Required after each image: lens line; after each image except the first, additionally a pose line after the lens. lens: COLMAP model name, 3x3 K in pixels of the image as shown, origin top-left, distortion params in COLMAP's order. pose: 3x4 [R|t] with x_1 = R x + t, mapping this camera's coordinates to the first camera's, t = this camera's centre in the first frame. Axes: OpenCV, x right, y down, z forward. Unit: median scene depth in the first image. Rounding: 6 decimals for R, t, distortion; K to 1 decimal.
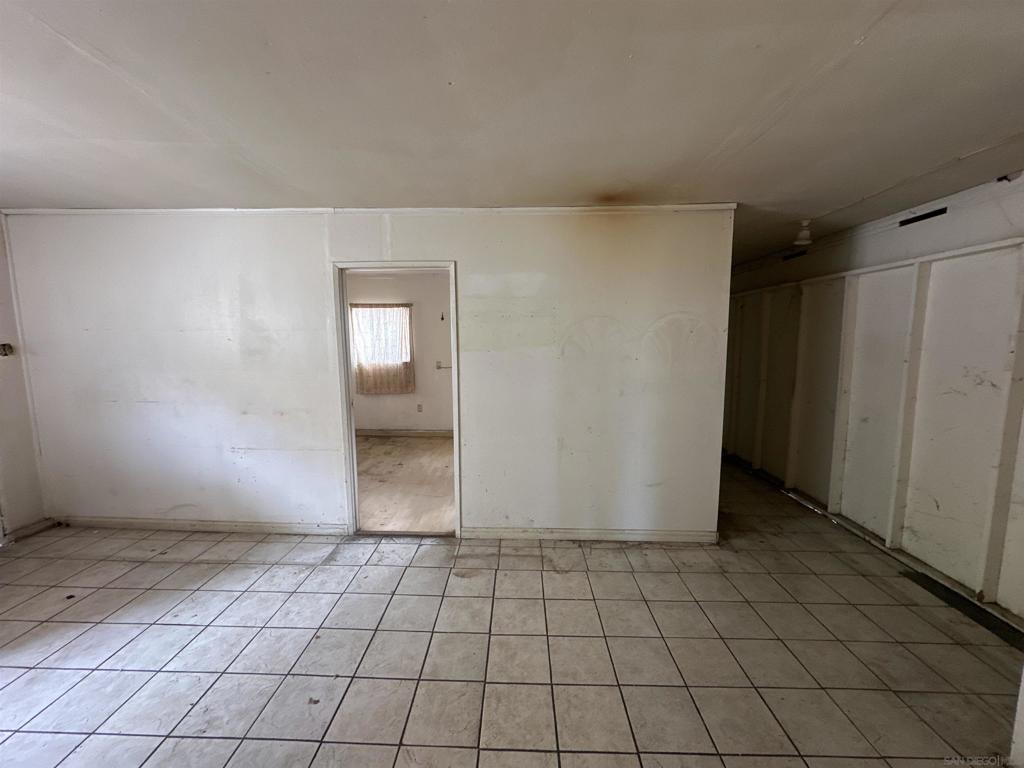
lens RADIAL K [[409.3, 0, 509.8], [0, 409.3, 382.7], [0, 0, 1]] dist [-0.003427, 0.000492]
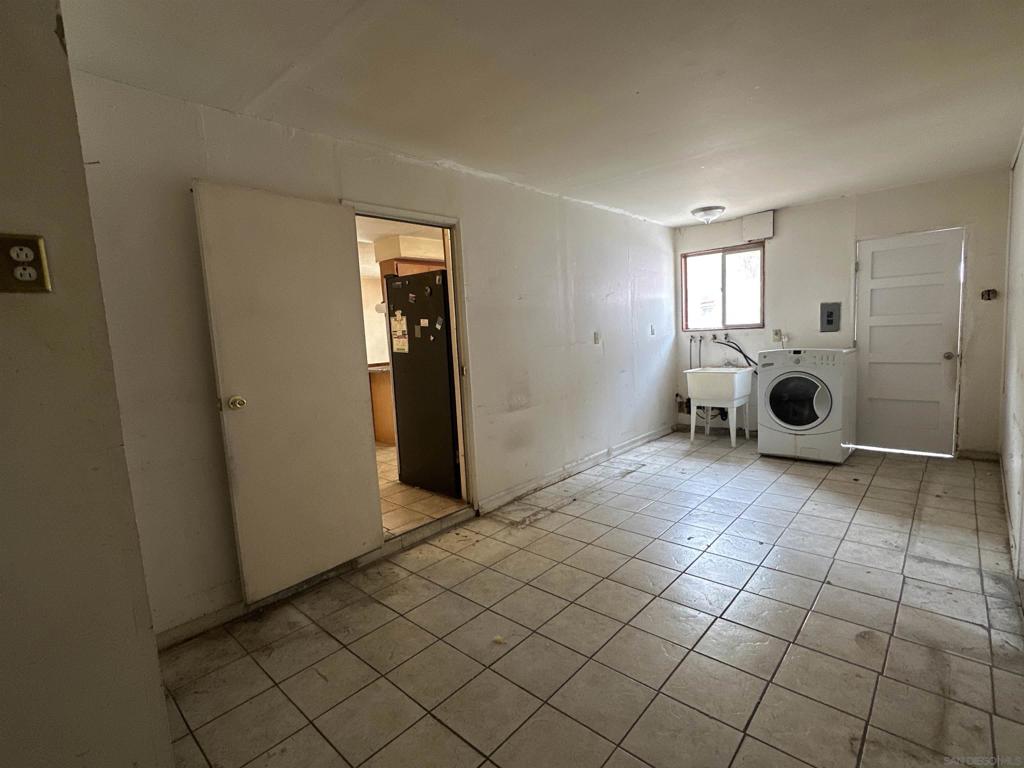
lens RADIAL K [[490.0, 0, 511.7], [0, 490.0, 384.0], [0, 0, 1]] dist [-0.013095, 0.000194]
pose [[-0.649910, 0.115335, -0.751209, 0.356829], [-0.034066, 0.983004, 0.180395, -0.018015], [0.759247, 0.142831, -0.634935, 0.464343]]
